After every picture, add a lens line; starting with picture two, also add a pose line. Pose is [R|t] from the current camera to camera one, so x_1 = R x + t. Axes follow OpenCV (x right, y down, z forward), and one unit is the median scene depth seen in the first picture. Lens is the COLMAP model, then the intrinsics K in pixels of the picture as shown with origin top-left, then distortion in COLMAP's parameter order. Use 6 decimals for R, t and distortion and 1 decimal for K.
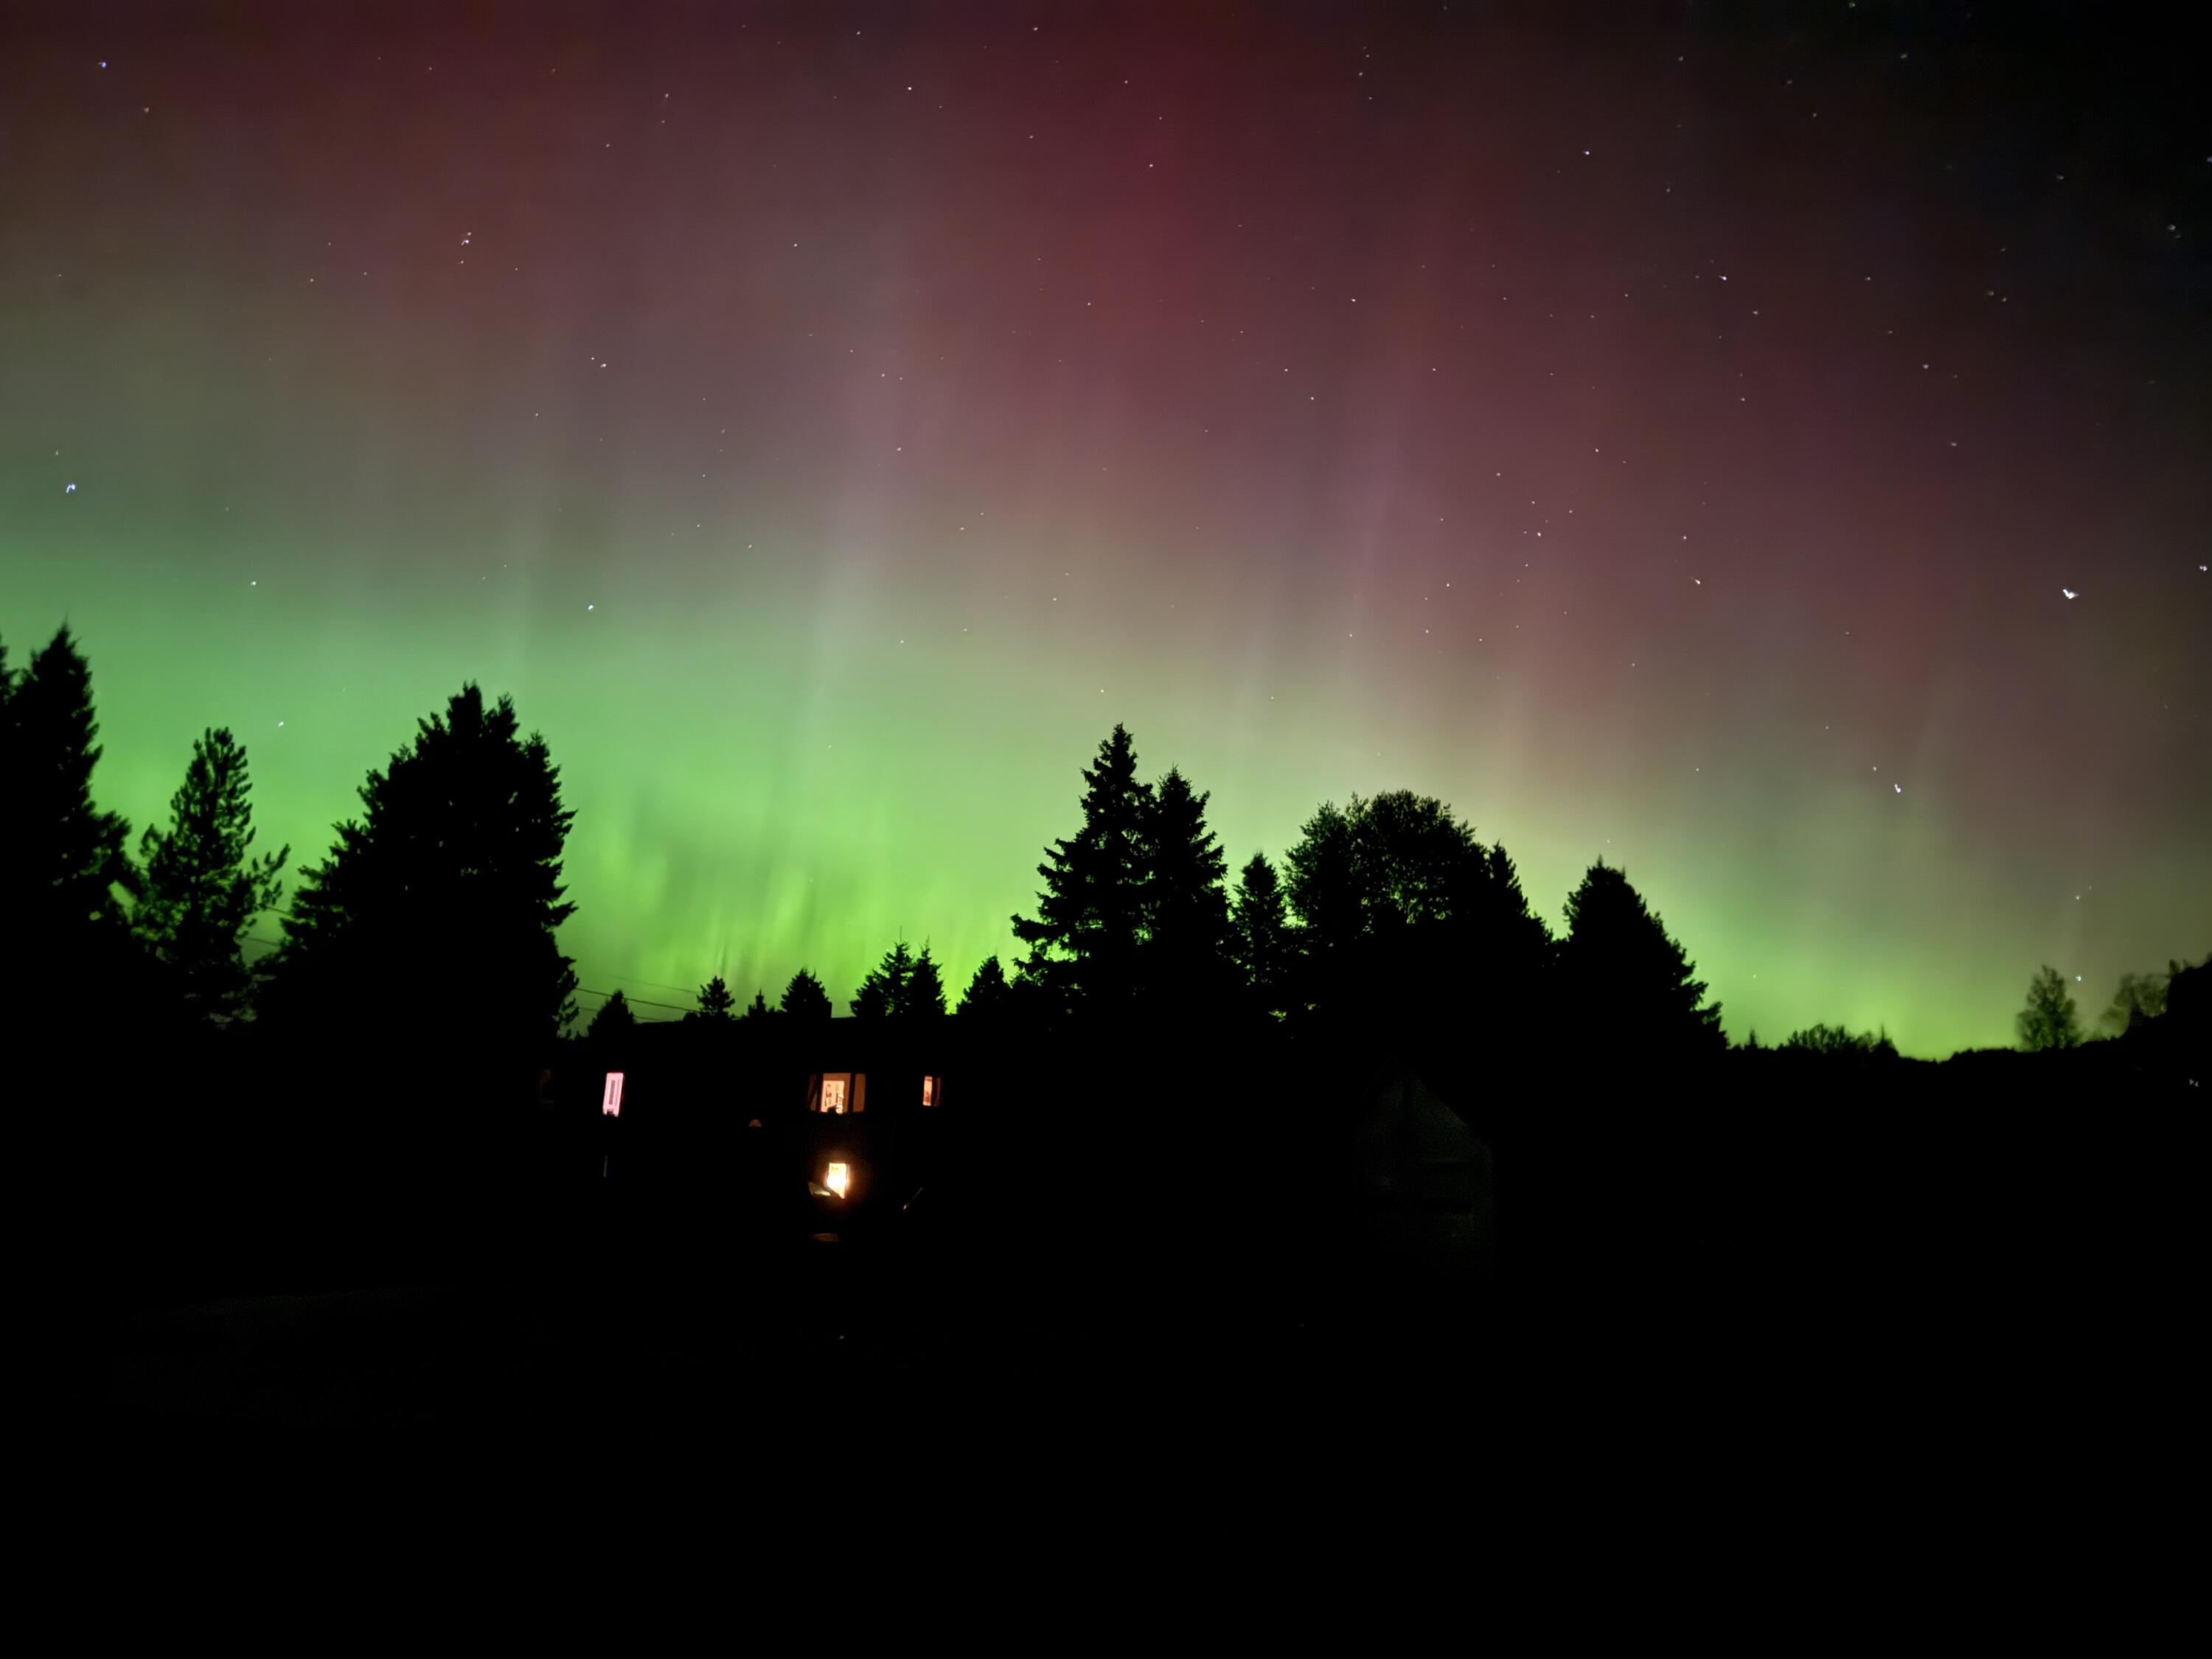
lens RADIAL K [[1570.7, 0, 1106.0], [0, 1570.7, 829.5], [0, 0, 1]] dist [0.003896, 0.005145]
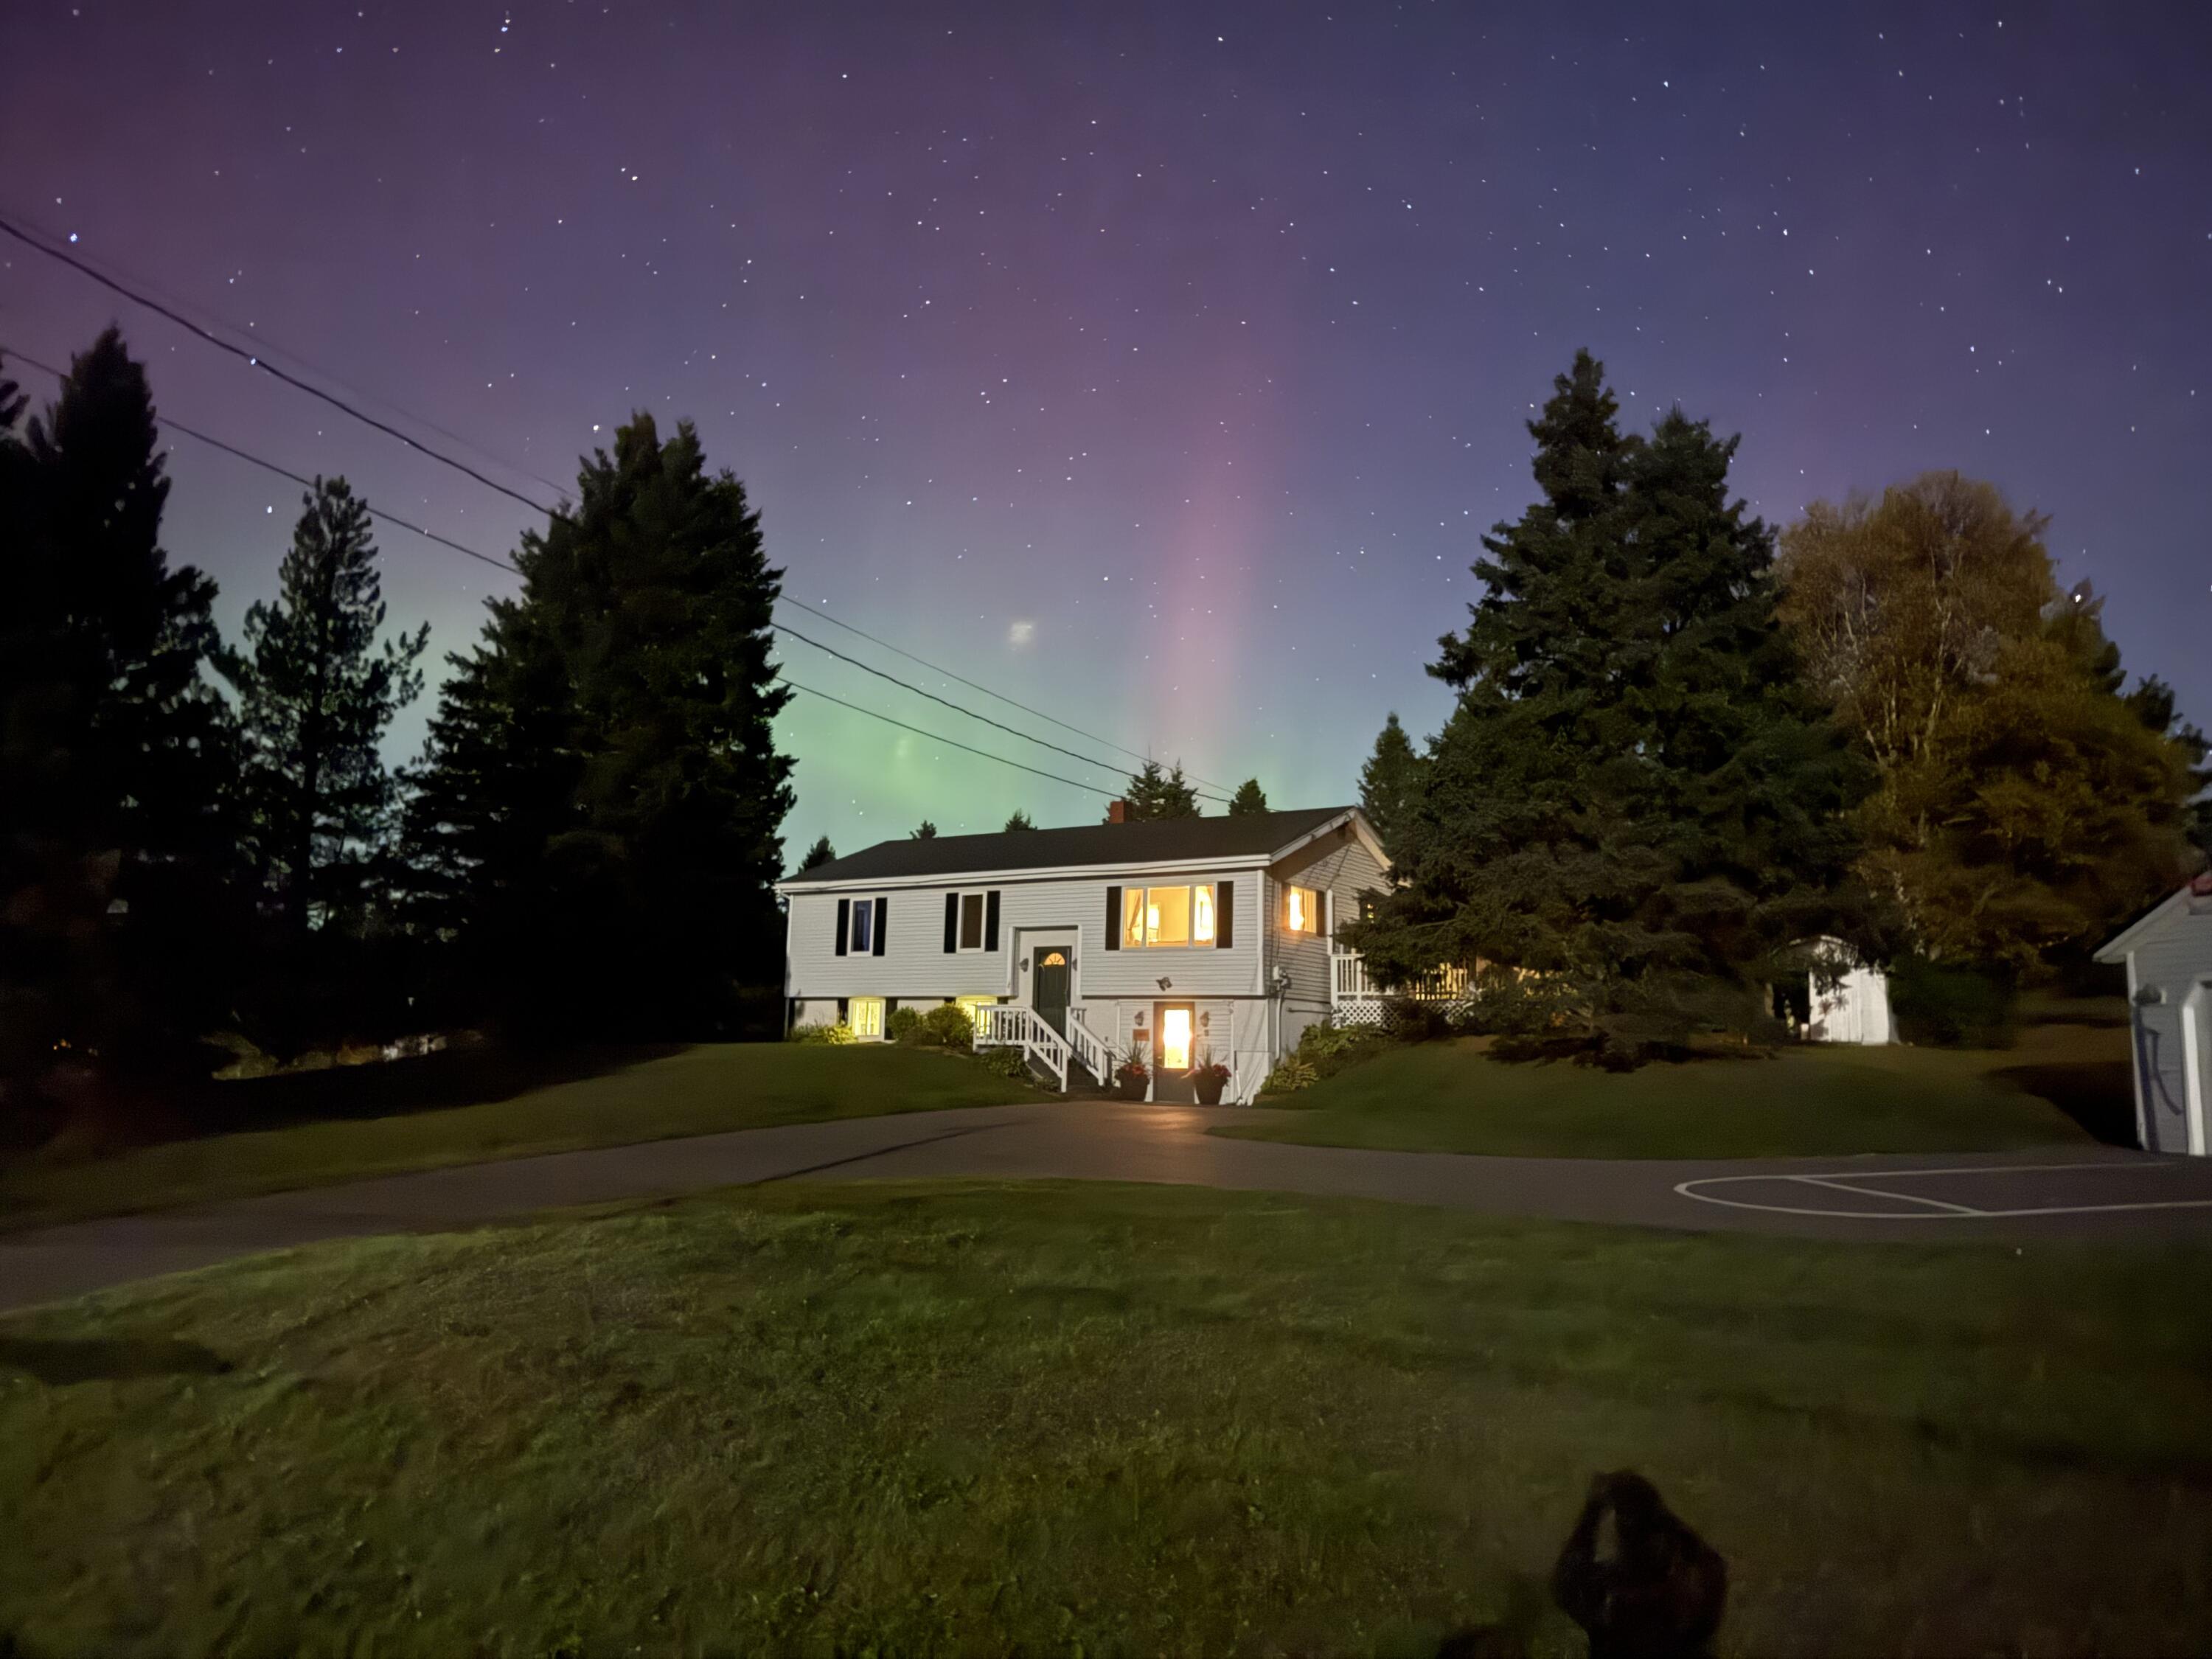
lens RADIAL K [[1537.3, 0, 1106.0], [0, 1537.3, 829.5], [0, 0, 1]] dist [-0.006199, -0.004914]
pose [[0.994385, -0.037053, -0.099124, -0.118324], [0.044988, 0.995854, 0.079062, 0.065971], [0.095783, -0.083078, 0.991929, 0.276175]]
